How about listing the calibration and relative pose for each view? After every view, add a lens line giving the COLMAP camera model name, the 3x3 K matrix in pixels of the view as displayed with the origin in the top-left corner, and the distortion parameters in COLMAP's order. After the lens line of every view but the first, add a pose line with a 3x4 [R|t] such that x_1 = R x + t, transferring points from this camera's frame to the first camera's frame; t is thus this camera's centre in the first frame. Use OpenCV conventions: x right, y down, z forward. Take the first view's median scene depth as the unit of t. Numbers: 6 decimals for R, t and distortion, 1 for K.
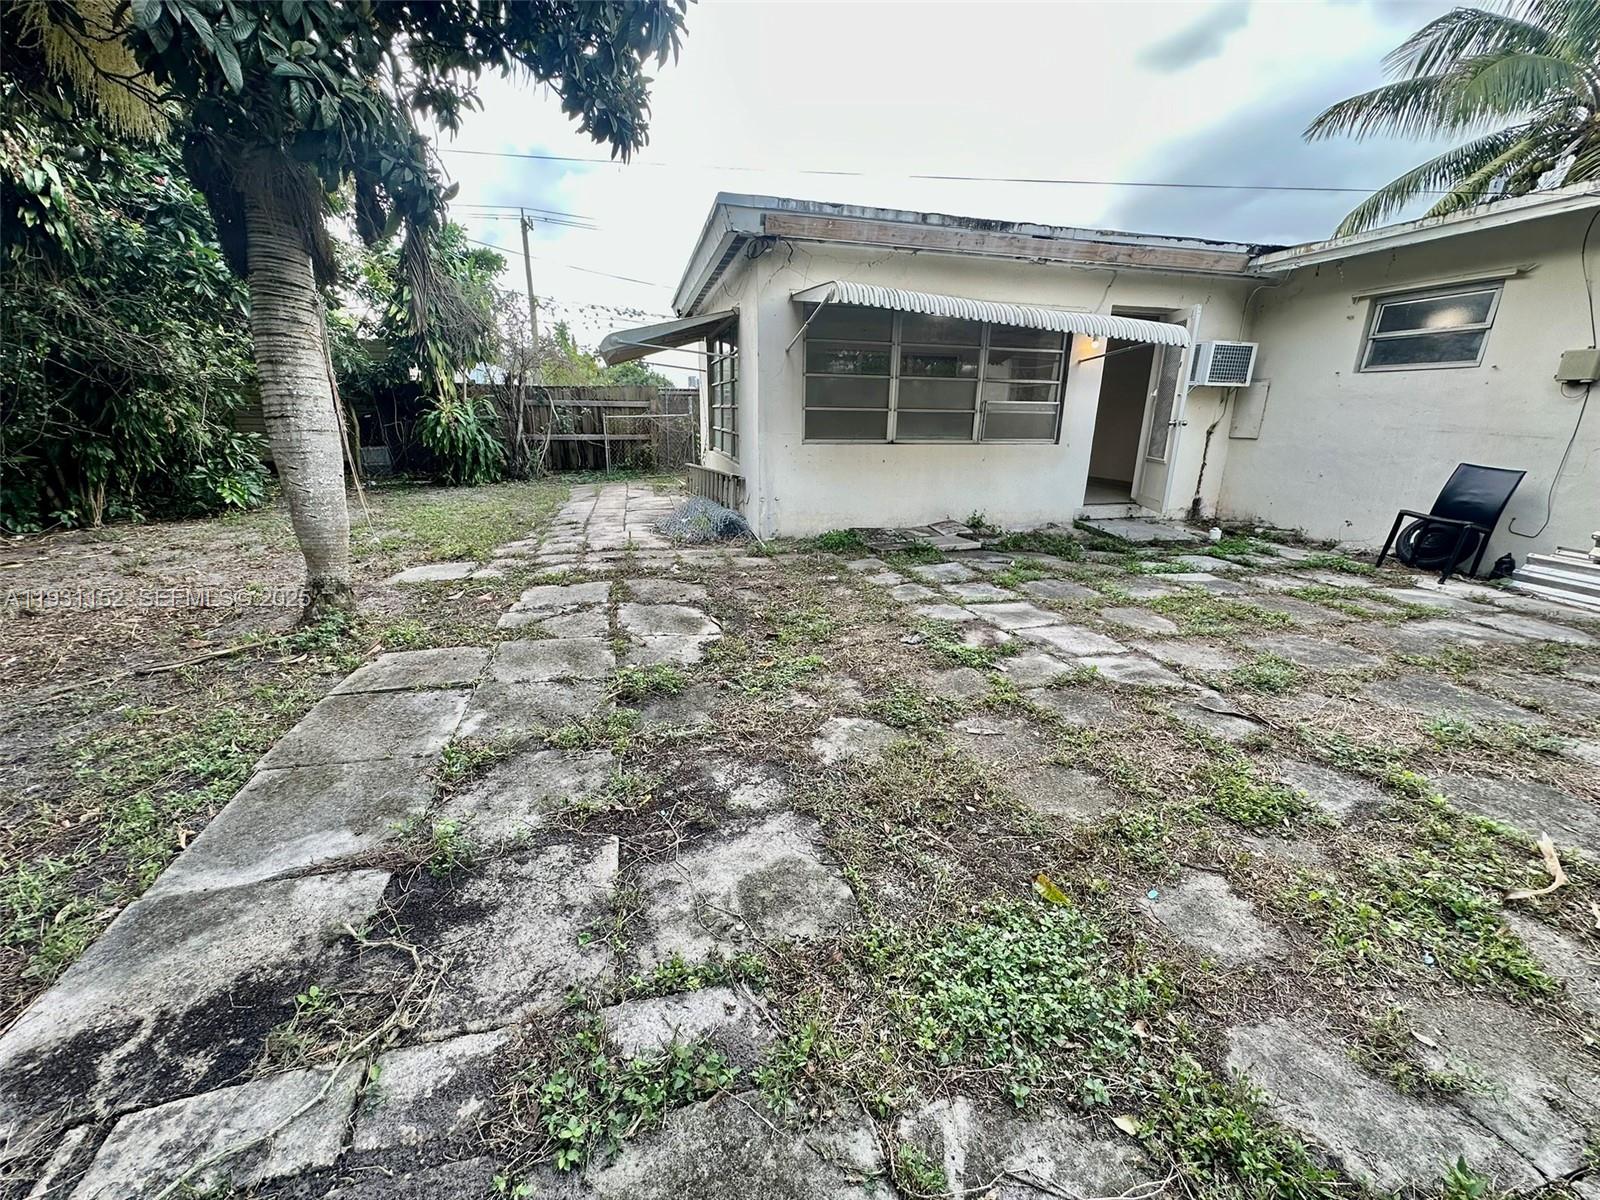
lens RADIAL K [[634.0, 0, 805.2], [0, 634.0, 593.5], [0, 0, 1]] dist [-0.006213, 0.001704]
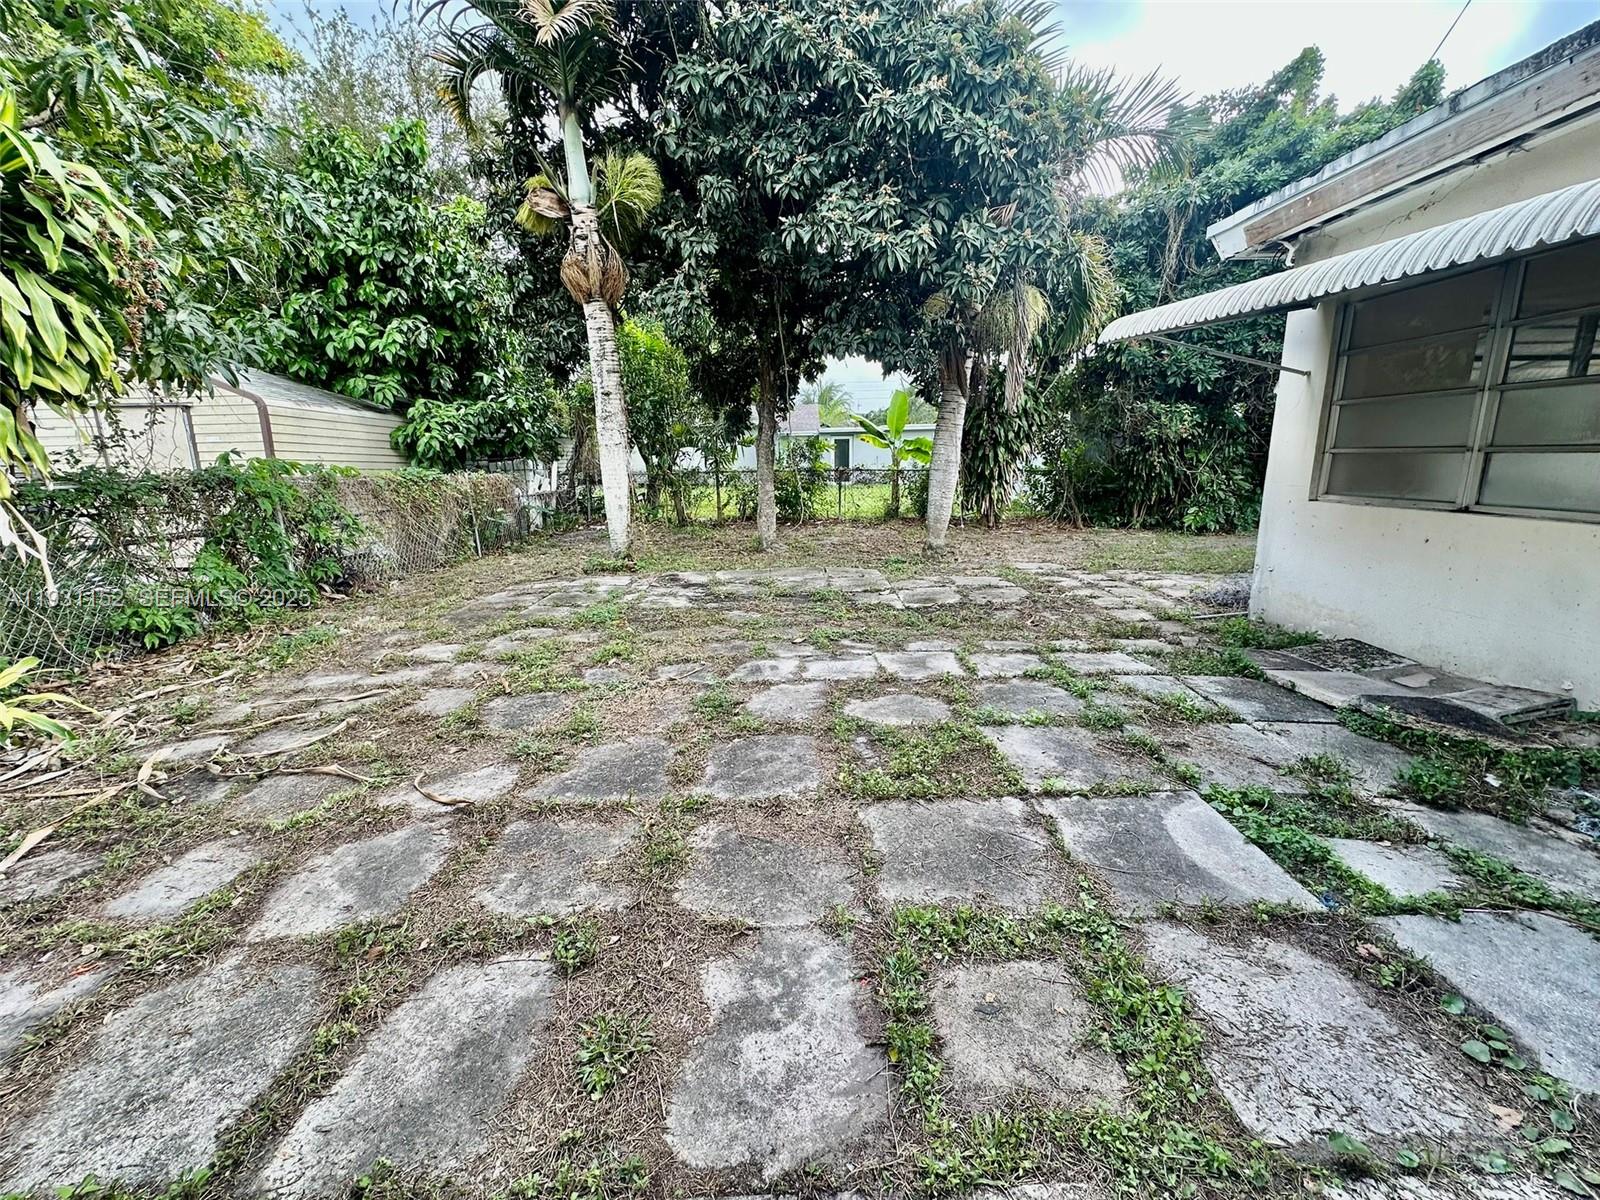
lens RADIAL K [[634.0, 0, 797.8], [0, 634.0, 596.8], [0, 0, 1]] dist [-0.006213, 0.001704]
pose [[-0.231909, 0.192832, -0.953433, 1.370358], [-0.263343, 0.931106, 0.252371, -0.275005], [0.936413, 0.309607, -0.165151, 1.028719]]
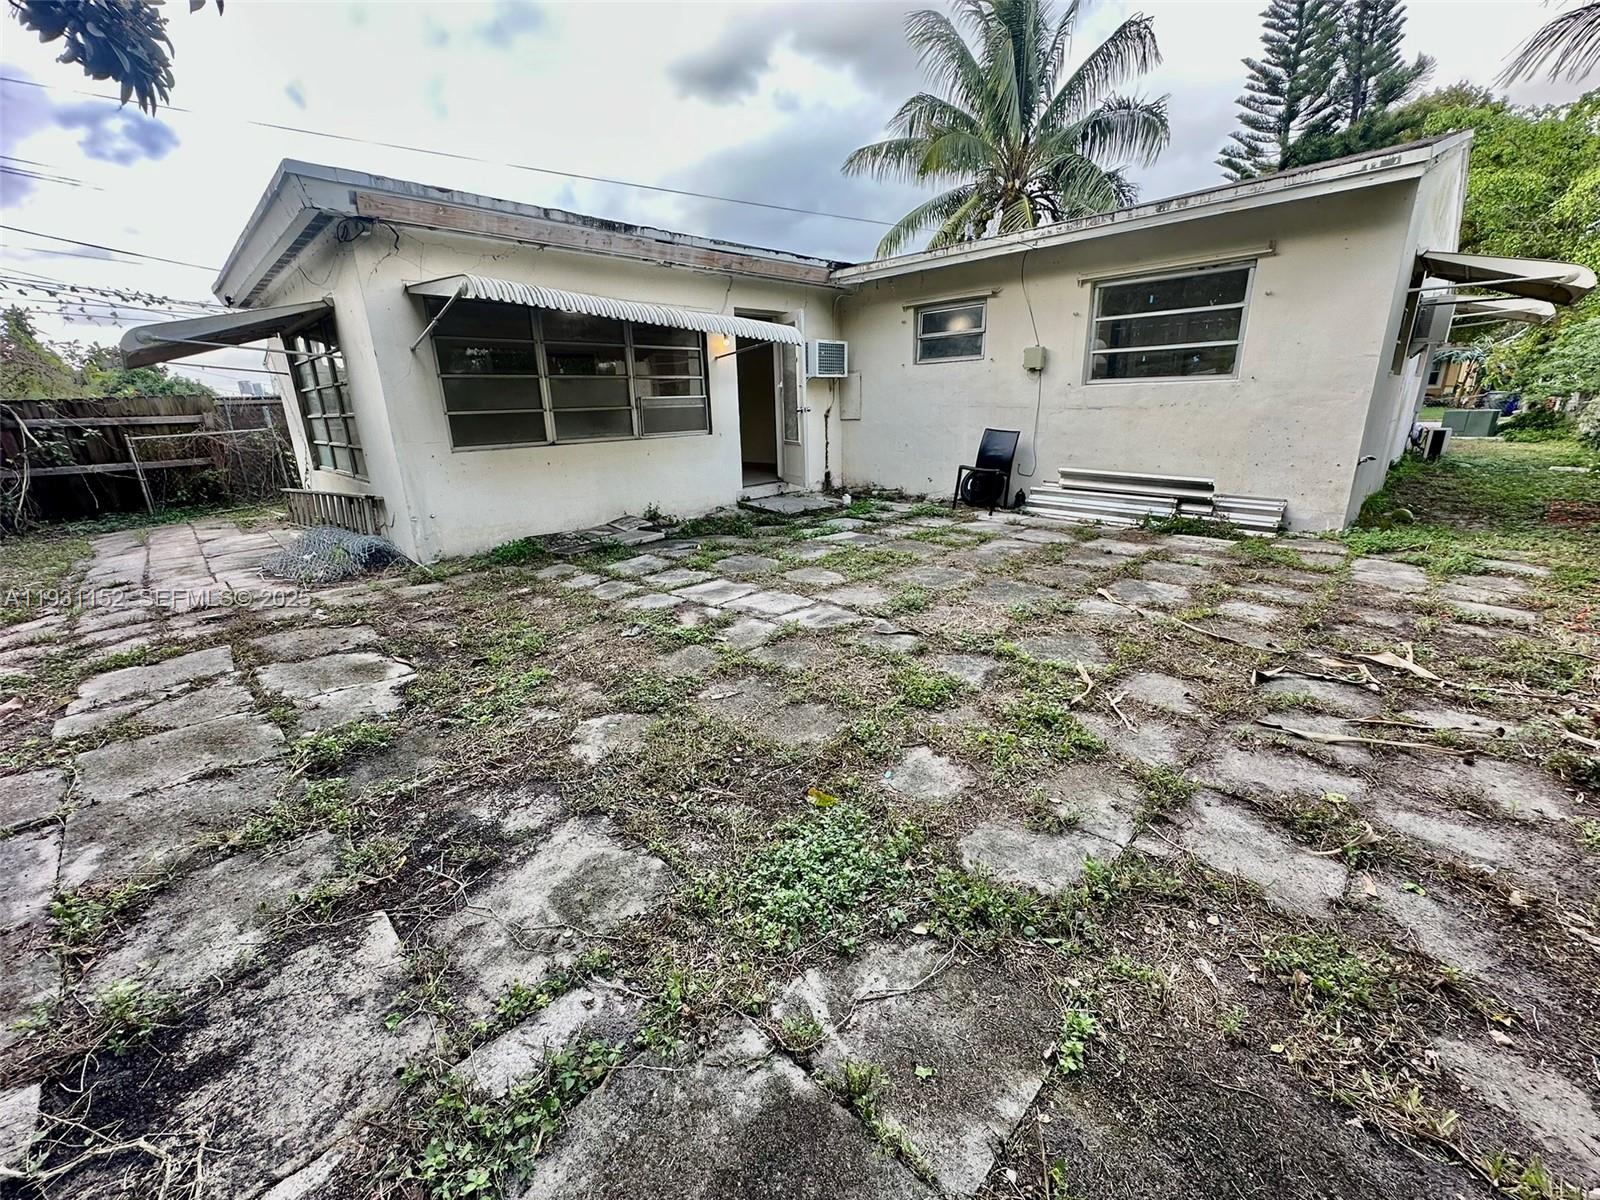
lens RADIAL K [[634.0, 0, 794.2], [0, 634.0, 594.9], [0, 0, 1]] dist [-0.006213, 0.001704]
pose [[0.863509, -0.183761, 0.469664, -0.074258], [0.180380, 0.982187, 0.052652, 0.006494], [-0.470973, 0.039253, 0.881274, -0.030357]]
